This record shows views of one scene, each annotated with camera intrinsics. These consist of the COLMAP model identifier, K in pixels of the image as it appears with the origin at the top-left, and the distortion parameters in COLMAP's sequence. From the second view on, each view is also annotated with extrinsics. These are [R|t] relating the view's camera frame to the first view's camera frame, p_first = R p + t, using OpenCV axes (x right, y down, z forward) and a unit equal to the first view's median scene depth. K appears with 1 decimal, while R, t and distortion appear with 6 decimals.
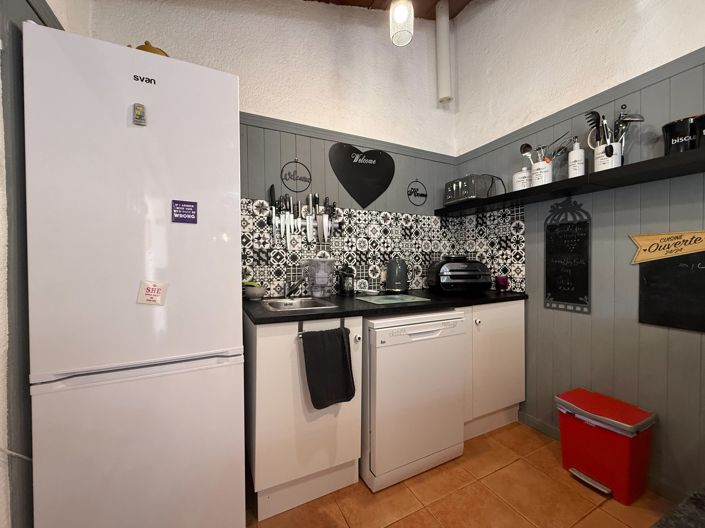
lens RADIAL K [[283.1, 0, 350.7], [0, 283.1, 264.2], [0, 0, 1]] dist [0.002758, -0.000321]
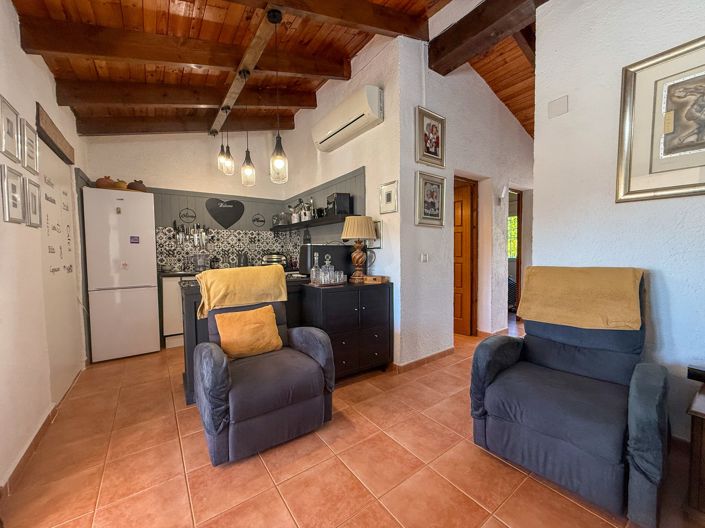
lens RADIAL K [[283.1, 0, 351.3], [0, 283.1, 264.8], [0, 0, 1]] dist [0.002758, -0.000321]
pose [[0.986881, -0.010302, 0.161121, 0.669351], [0.004891, 0.999412, 0.033942, -0.001766], [-0.161376, -0.032709, 0.986351, -1.312306]]
